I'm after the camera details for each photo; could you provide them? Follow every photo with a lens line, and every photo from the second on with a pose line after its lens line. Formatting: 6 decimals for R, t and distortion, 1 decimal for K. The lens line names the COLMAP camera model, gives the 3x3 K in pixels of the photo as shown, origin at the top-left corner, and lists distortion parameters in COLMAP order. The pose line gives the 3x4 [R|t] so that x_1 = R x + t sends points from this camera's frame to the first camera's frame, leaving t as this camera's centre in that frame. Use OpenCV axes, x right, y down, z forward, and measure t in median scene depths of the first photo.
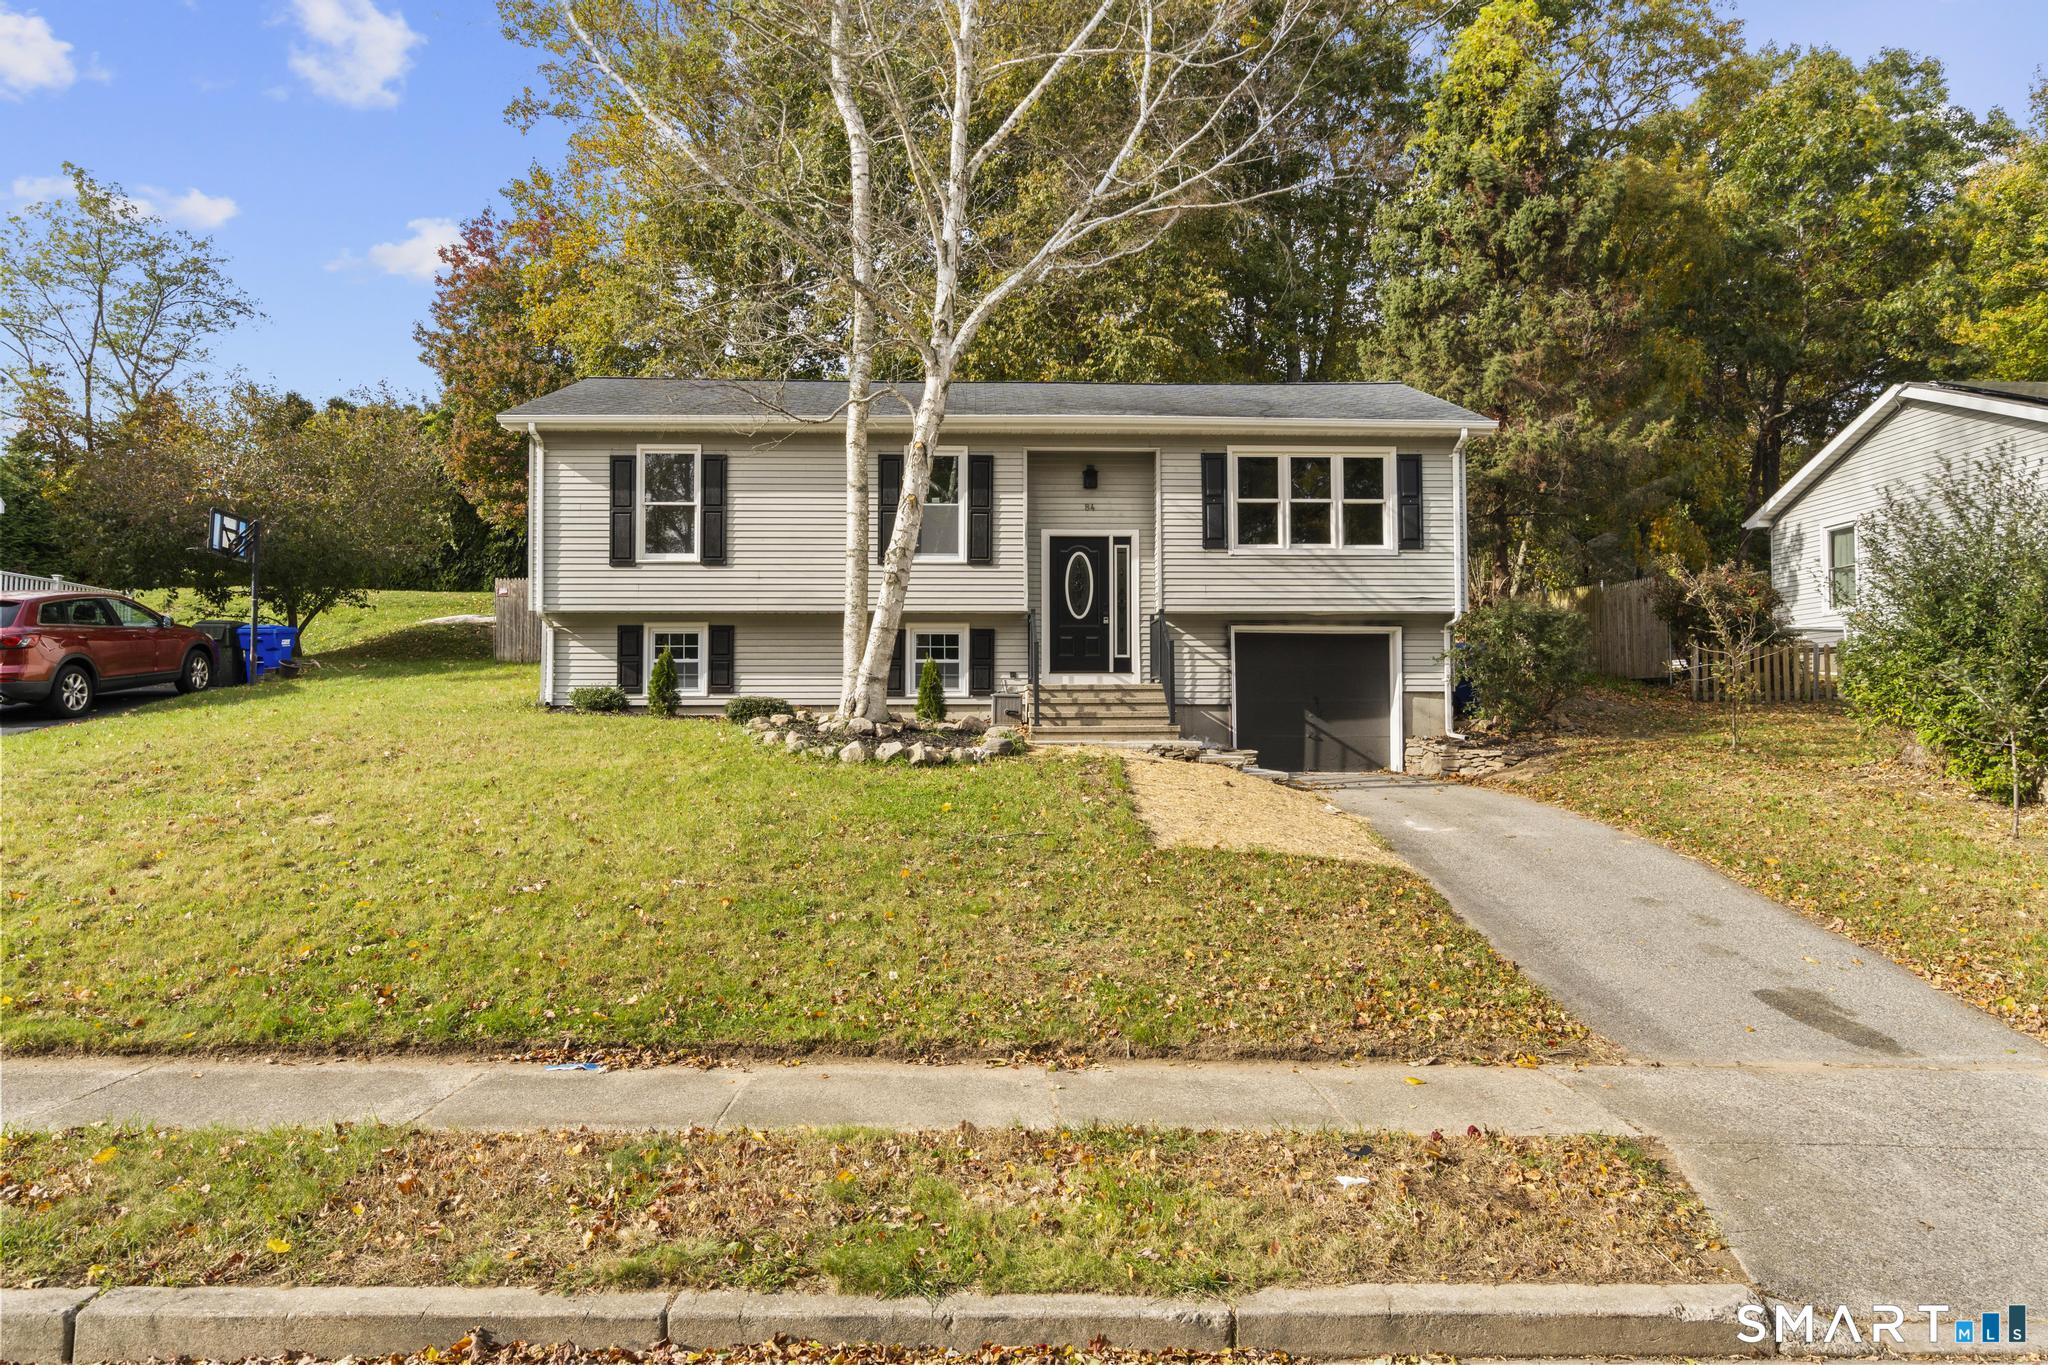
lens RADIAL K [[1214.5, 0, 1019.1], [0, 1214.5, 688.5], [0, 0, 1]] dist [0.002253, 0.008951]
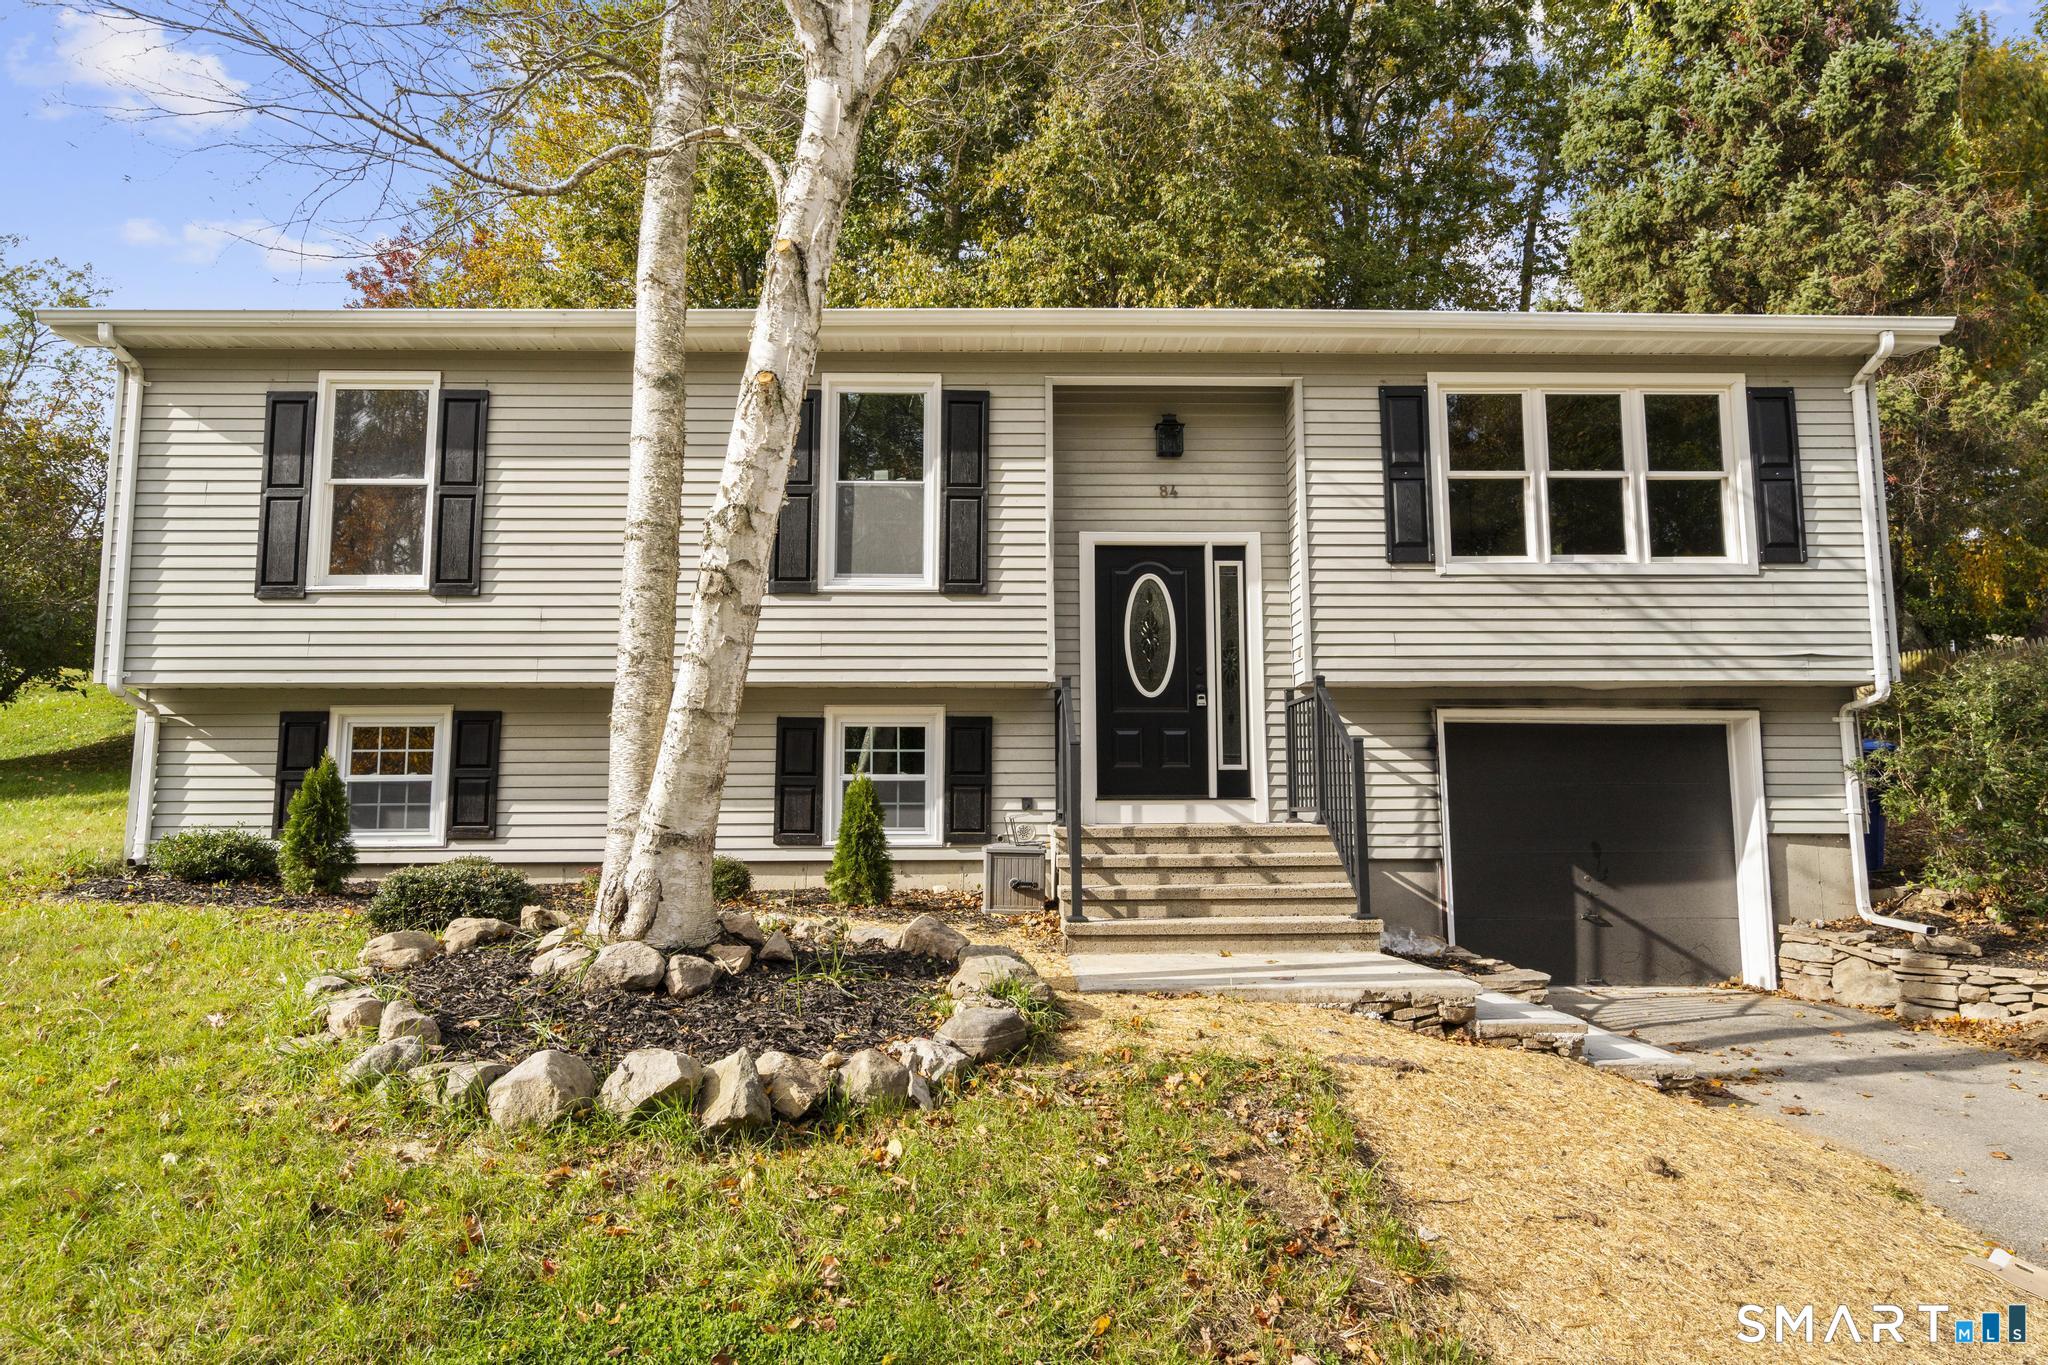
lens RADIAL K [[1214.5, 0, 1014.9], [0, 1214.5, 694.9], [0, 0, 1]] dist [0.002253, 0.008951]
pose [[0.999833, -0.002550, -0.018117, -0.000631], [0.001235, 0.997388, -0.072219, -0.020371], [0.018254, 0.072185, 0.997224, 0.472799]]
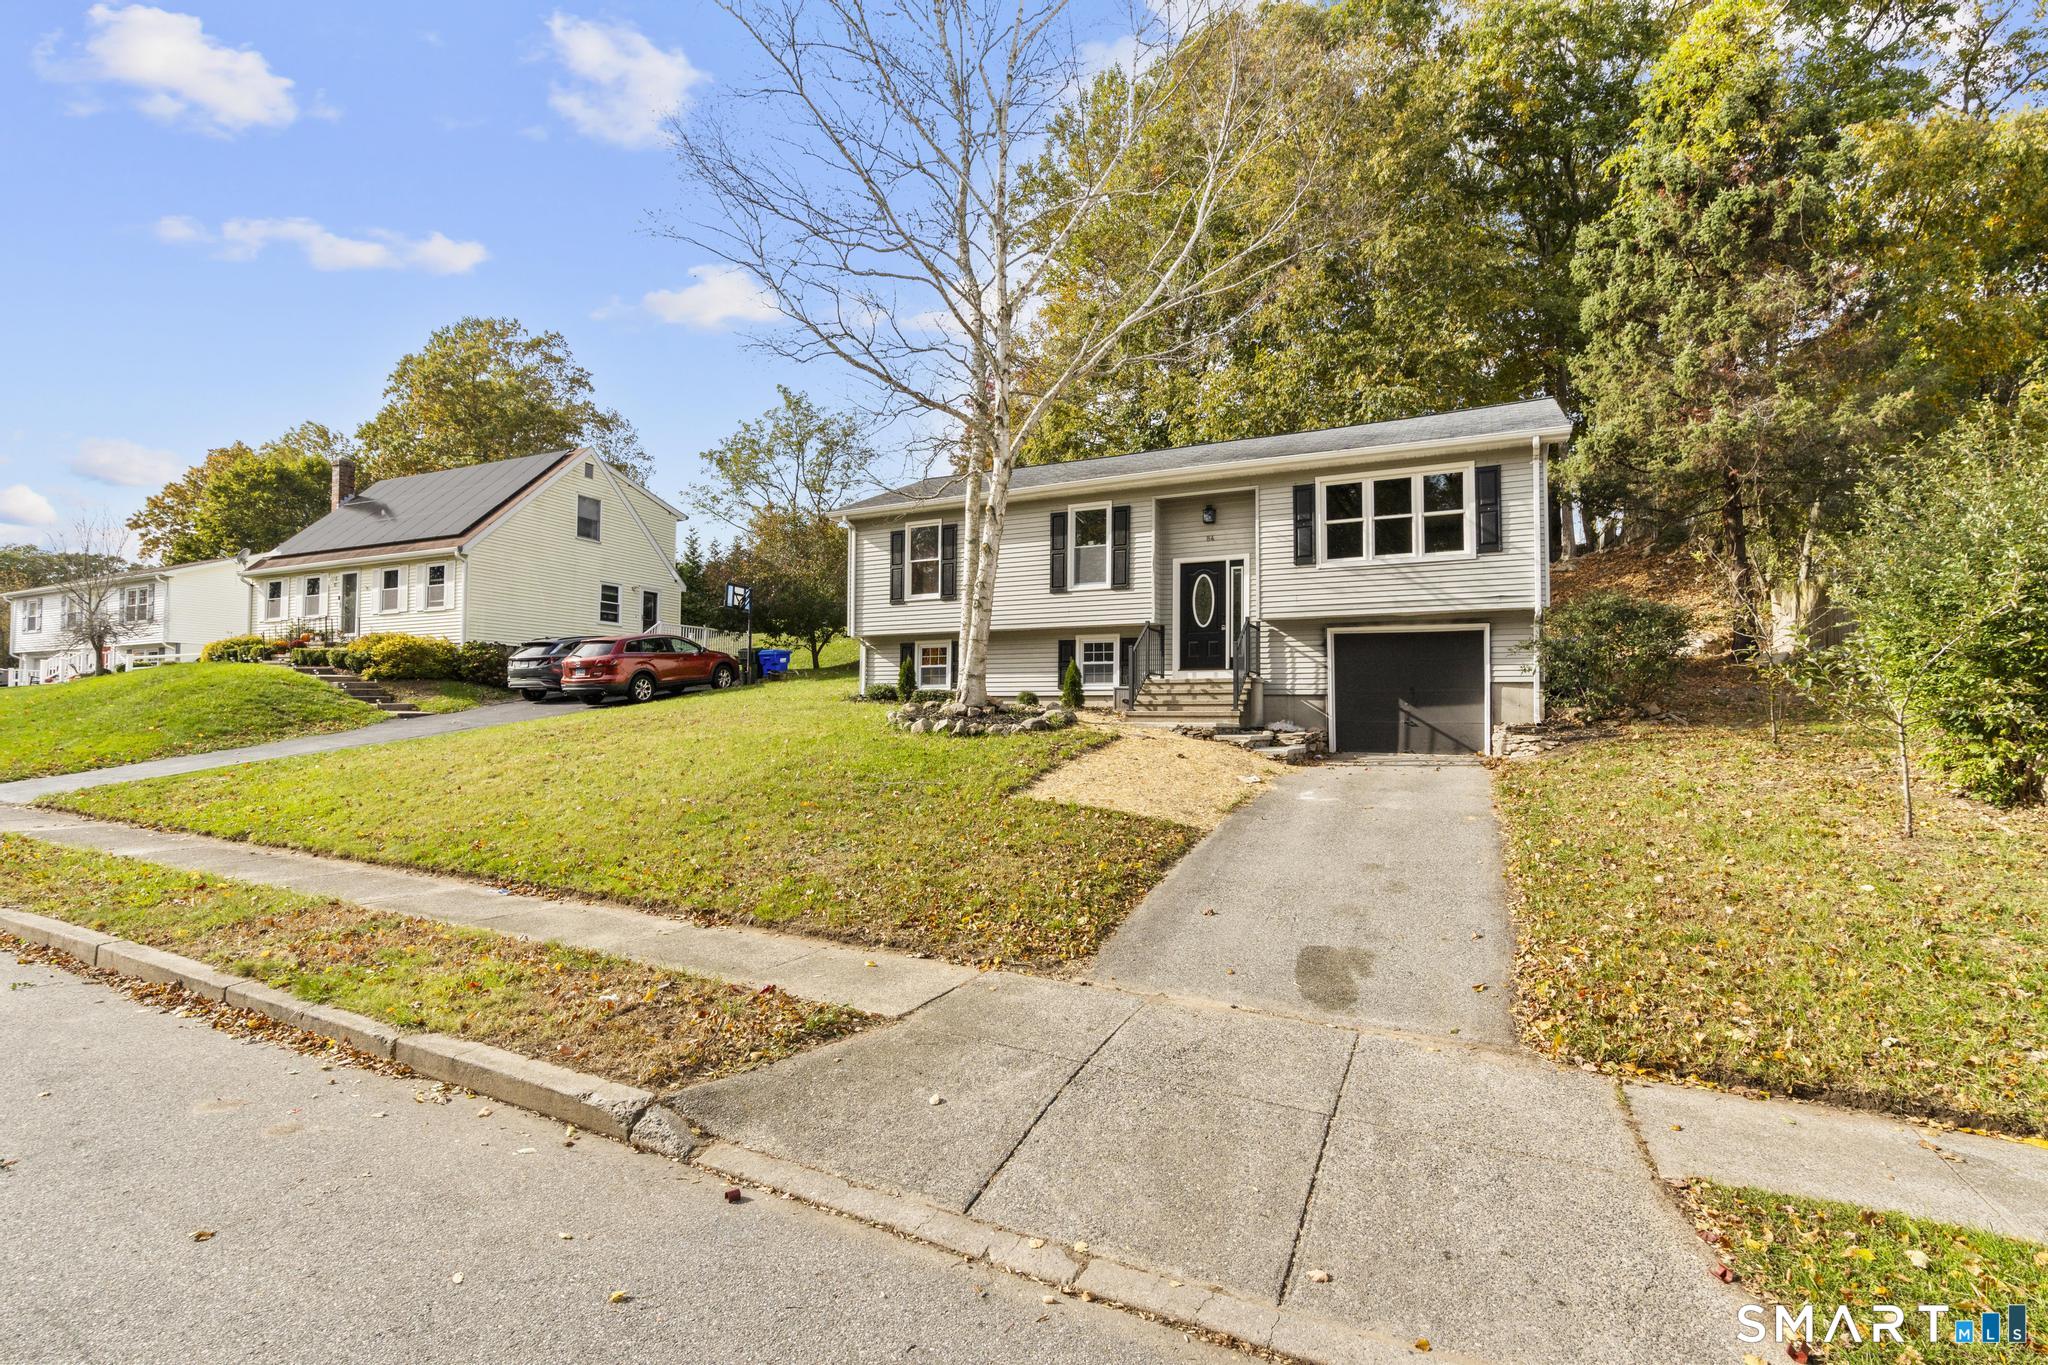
lens RADIAL K [[918.4, 0, 1023.4], [0, 918.4, 701.2], [0, 0, 1]] dist [-0.008204, 0.003875]
pose [[0.876295, 0.000303, -0.481775, 0.352599], [0.006229, 0.999909, 0.011957, 0.007249], [0.481735, -0.013479, 0.876213, 0.070000]]
